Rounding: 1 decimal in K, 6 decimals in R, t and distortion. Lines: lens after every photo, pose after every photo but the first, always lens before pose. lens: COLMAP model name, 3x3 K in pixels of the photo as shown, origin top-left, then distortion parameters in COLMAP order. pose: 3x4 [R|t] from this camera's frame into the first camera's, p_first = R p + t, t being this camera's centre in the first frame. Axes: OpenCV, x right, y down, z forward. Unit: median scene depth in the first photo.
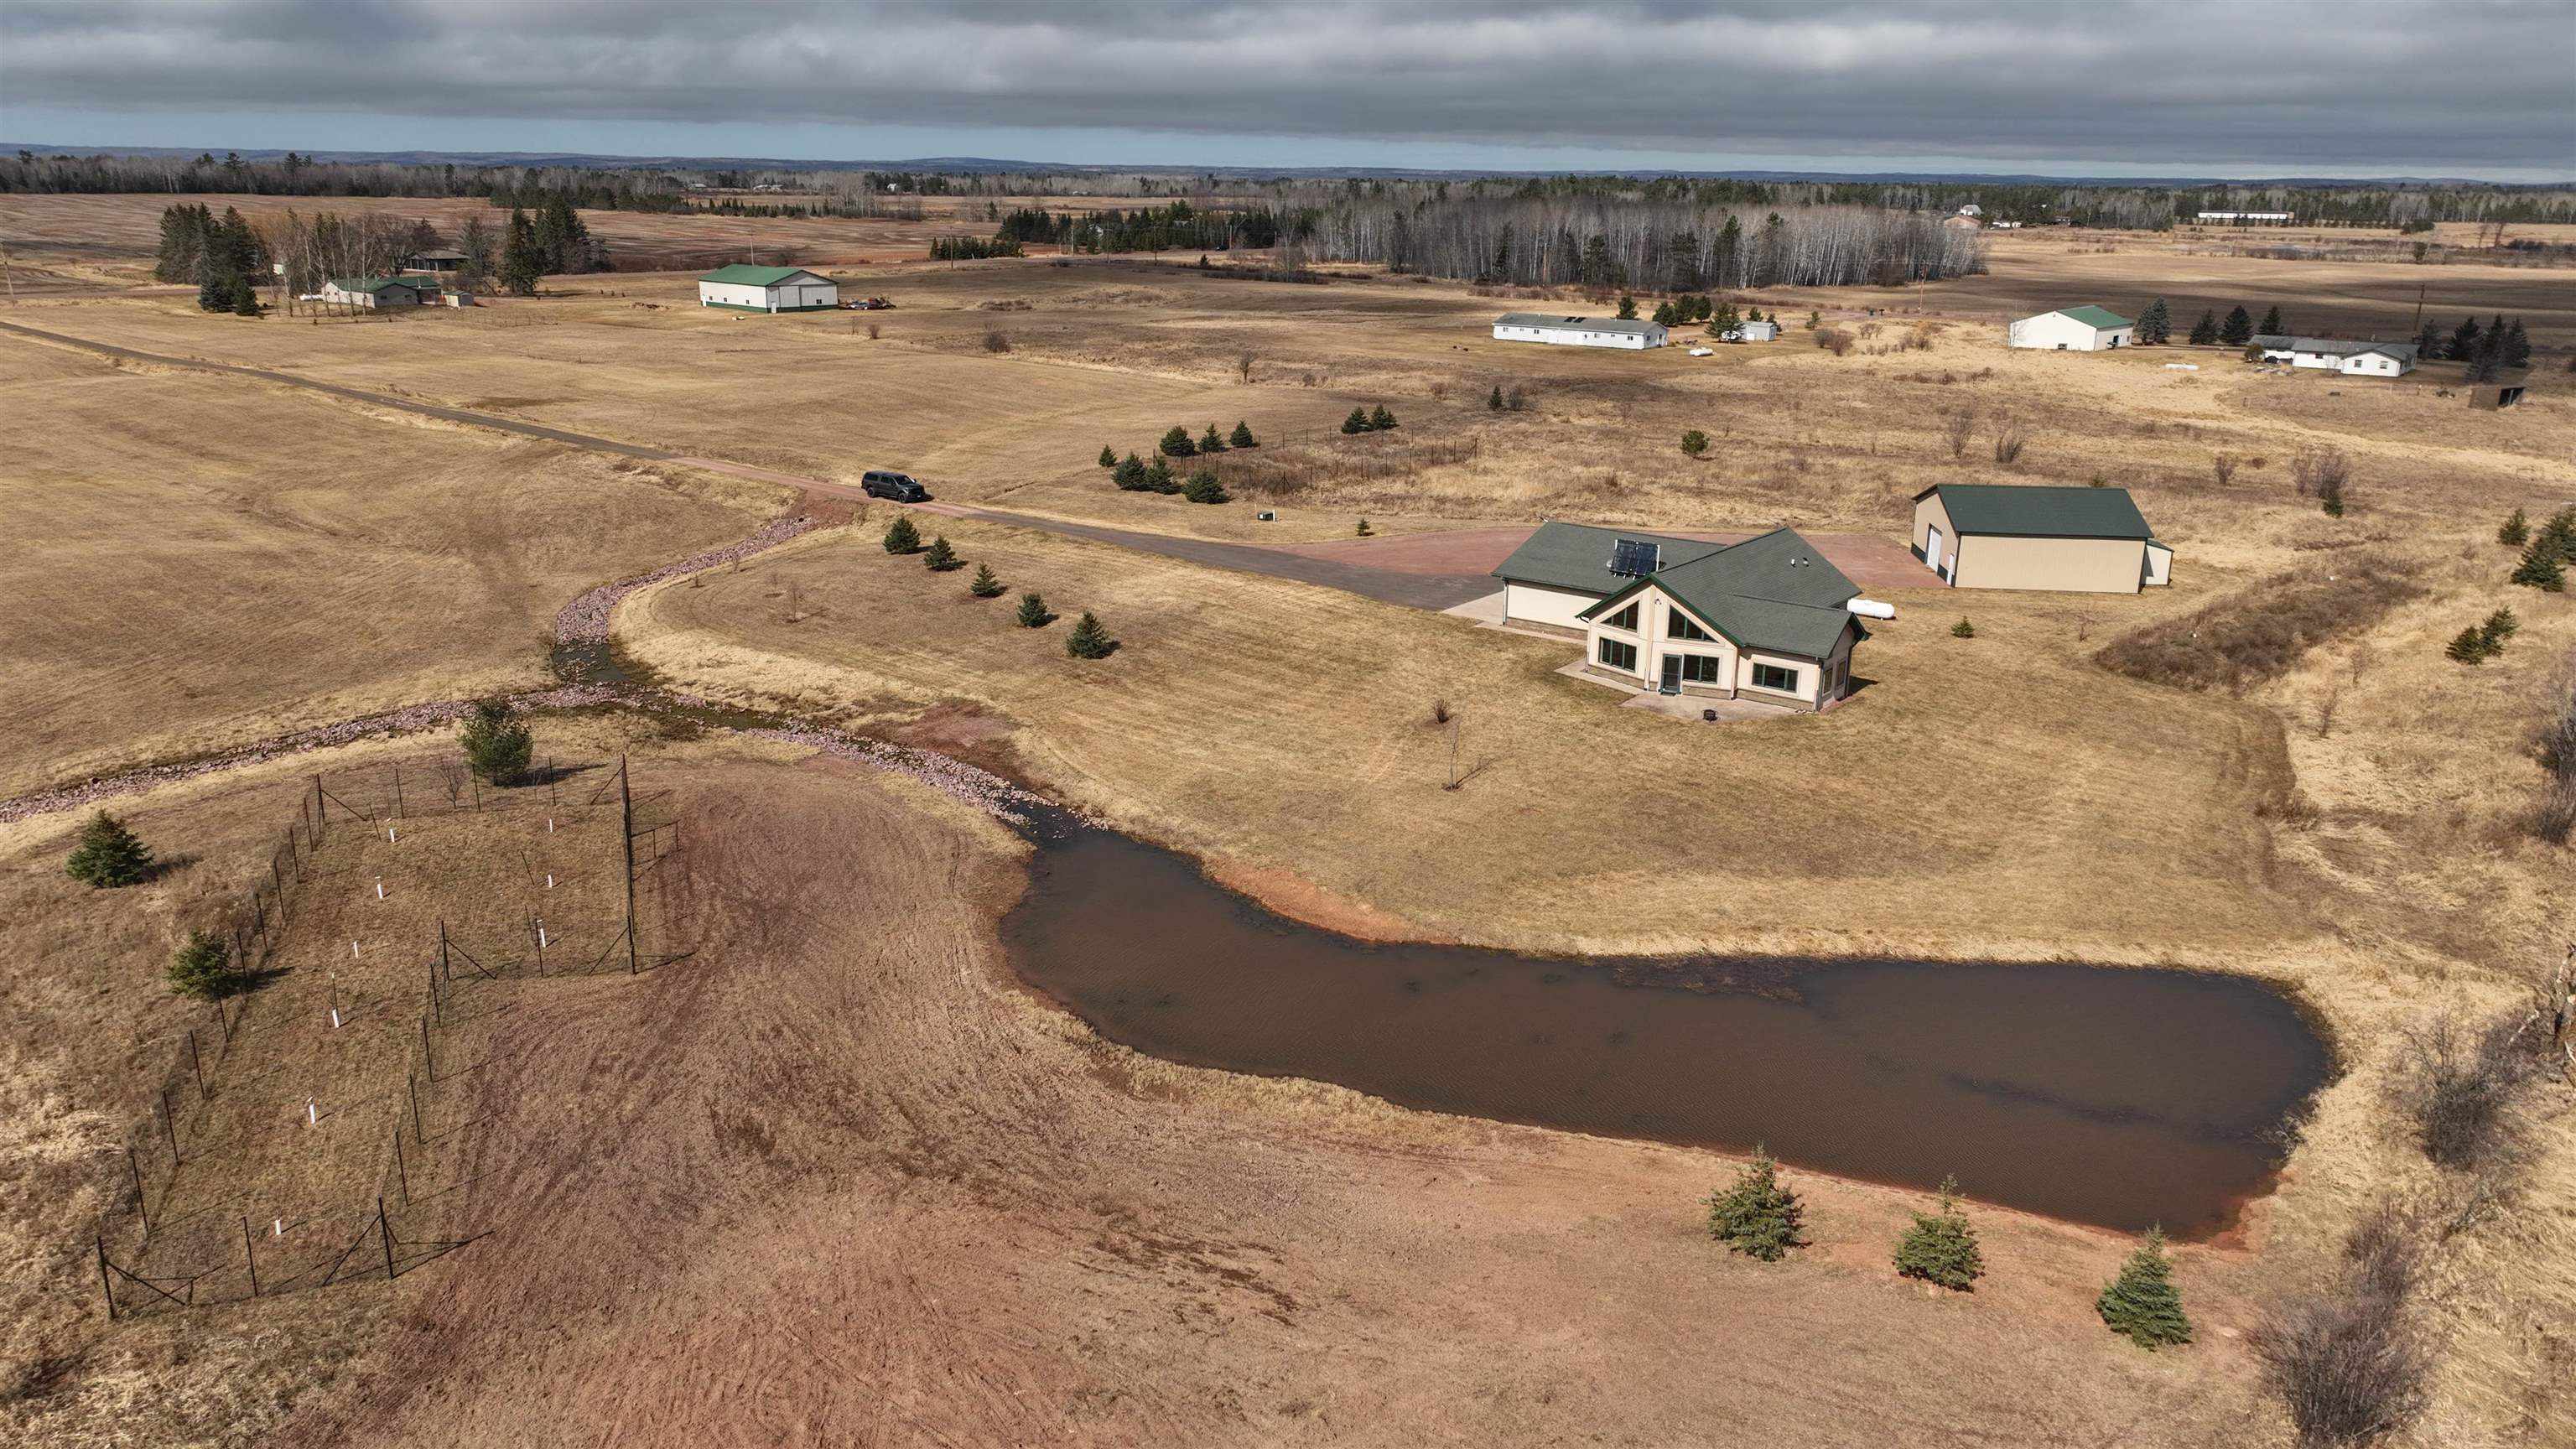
lens RADIAL K [[1809.9, 0, 1286.9], [0, 1809.9, 729.6], [0, 0, 1]] dist [0.000716, 0.017131]
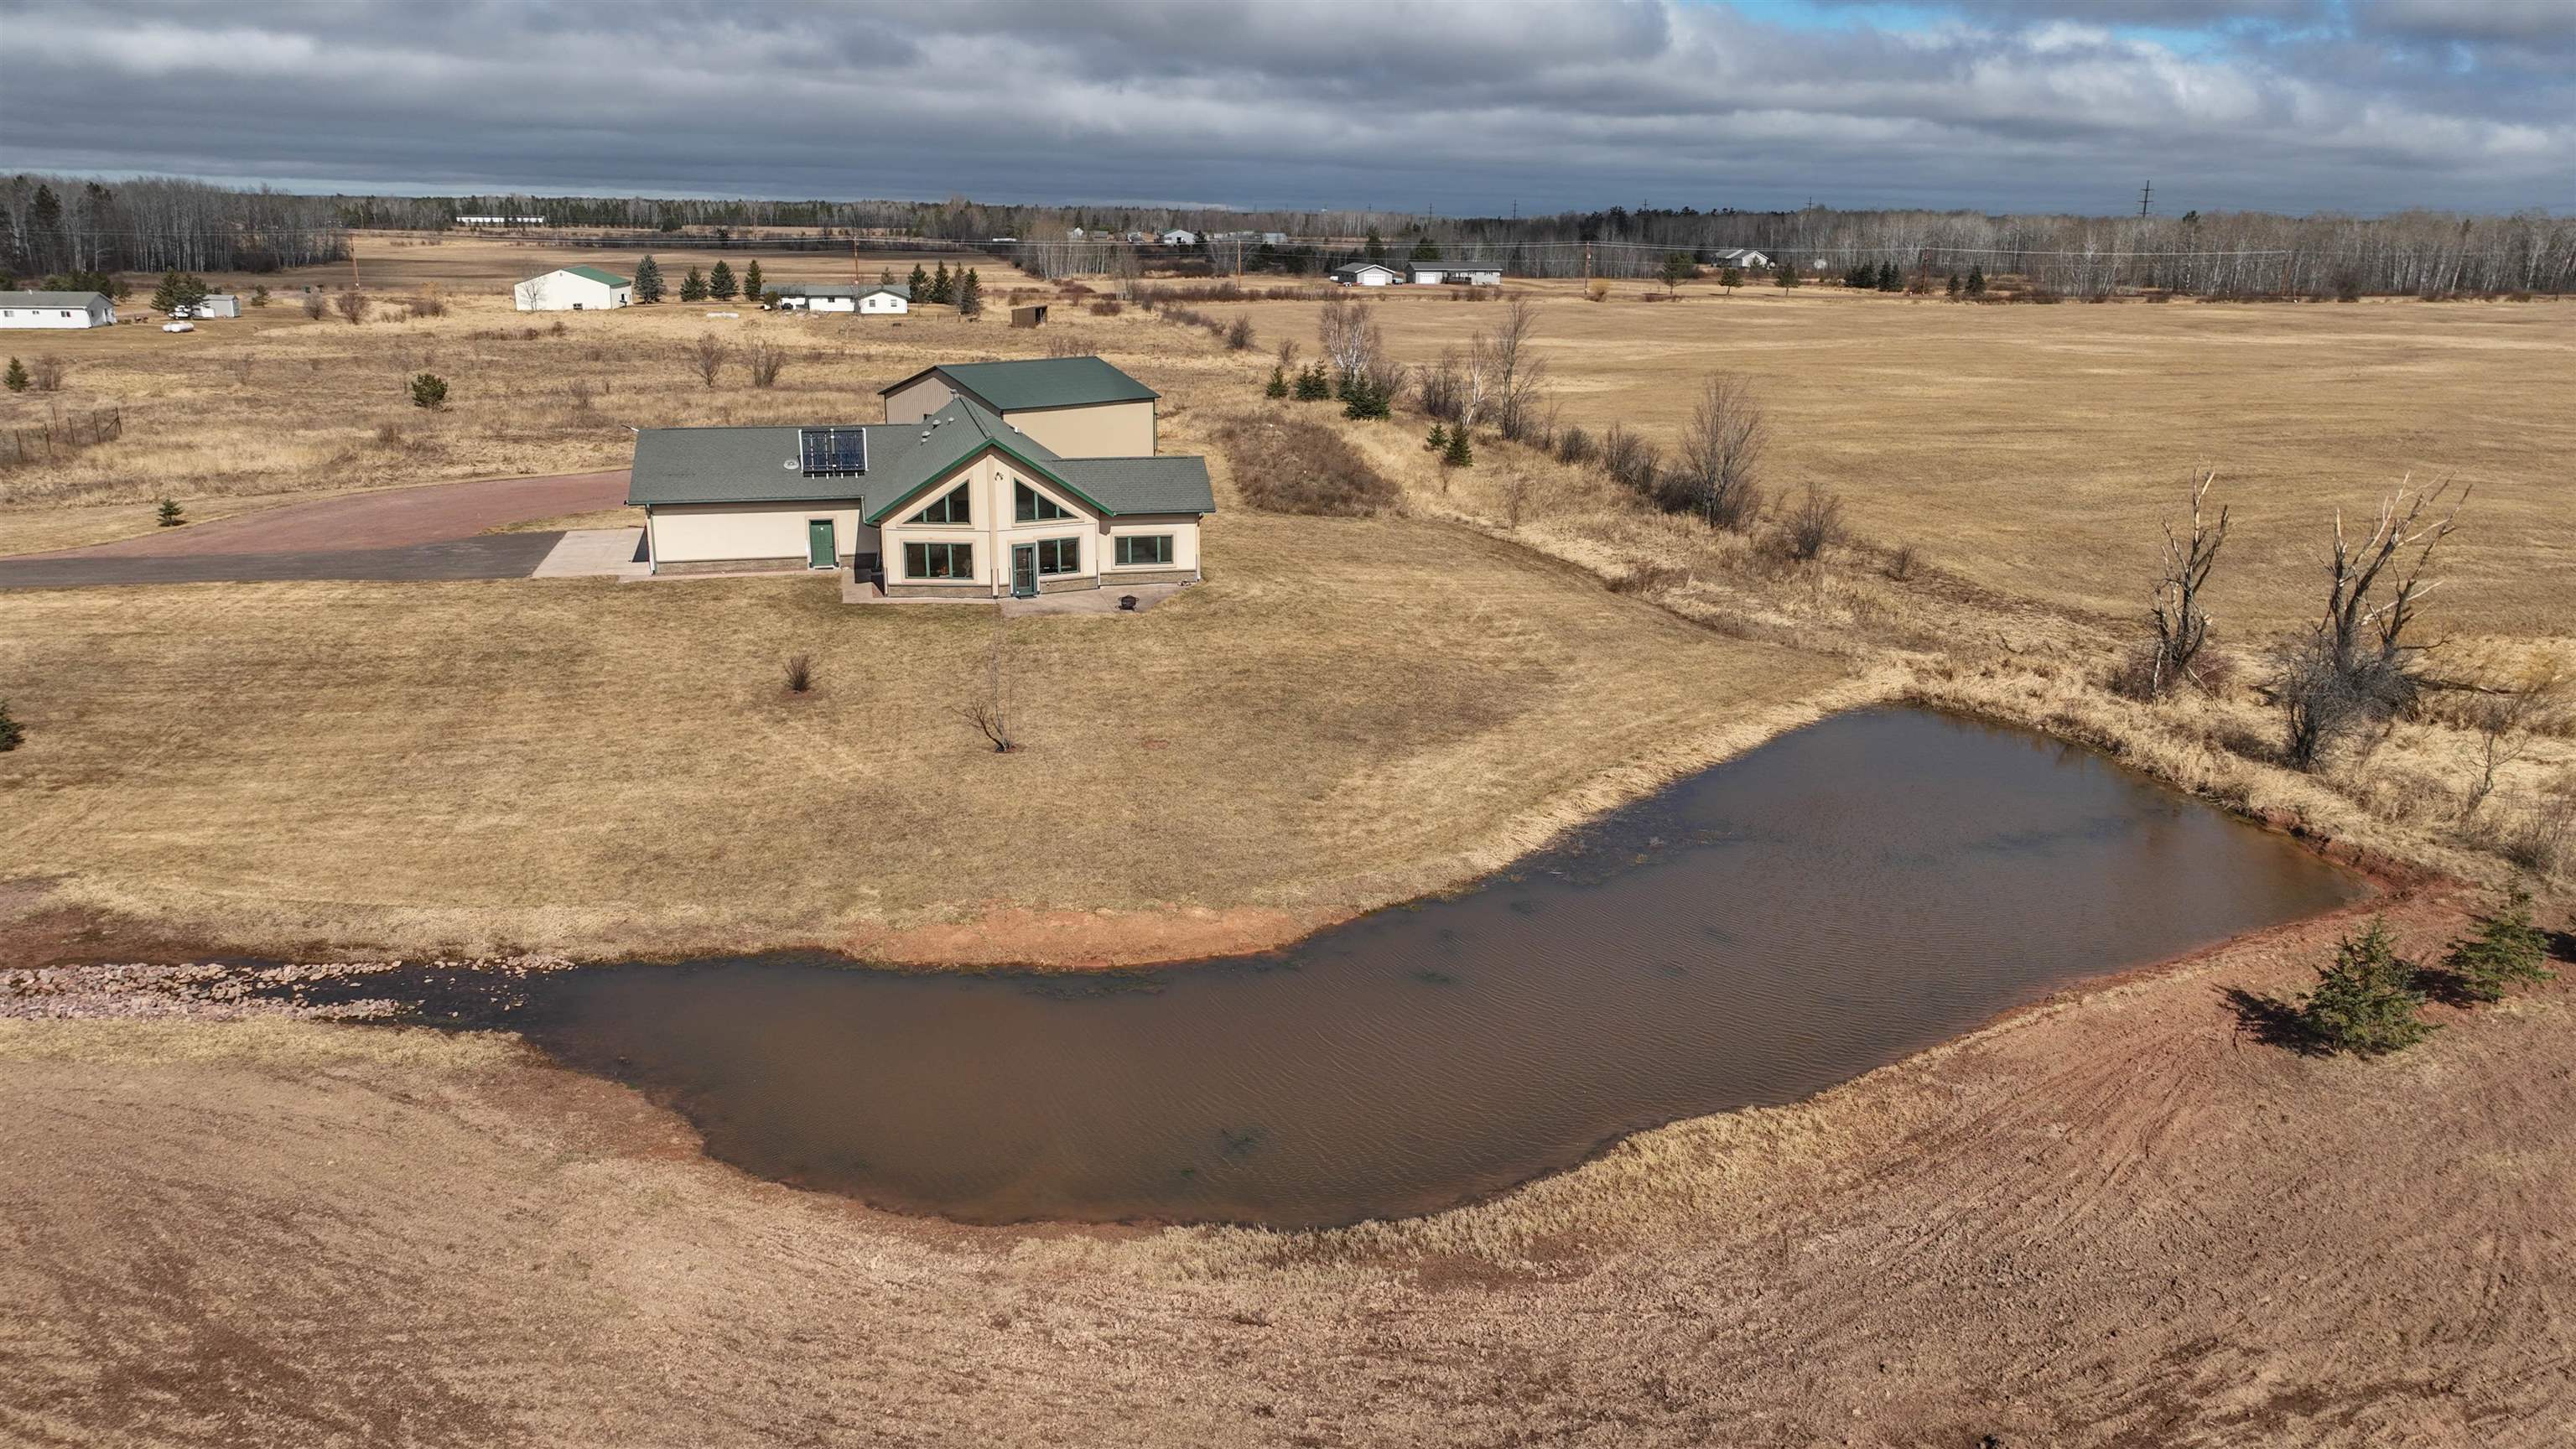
lens RADIAL K [[1809.9, 0, 1293.1], [0, 1809.9, 736.3], [0, 0, 1]] dist [0.000716, 0.017131]
pose [[0.624734, -0.221740, 0.748691, -0.303953], [0.226313, 0.969095, 0.098174, -0.012332], [-0.747321, 0.108106, 0.655609, 0.426897]]
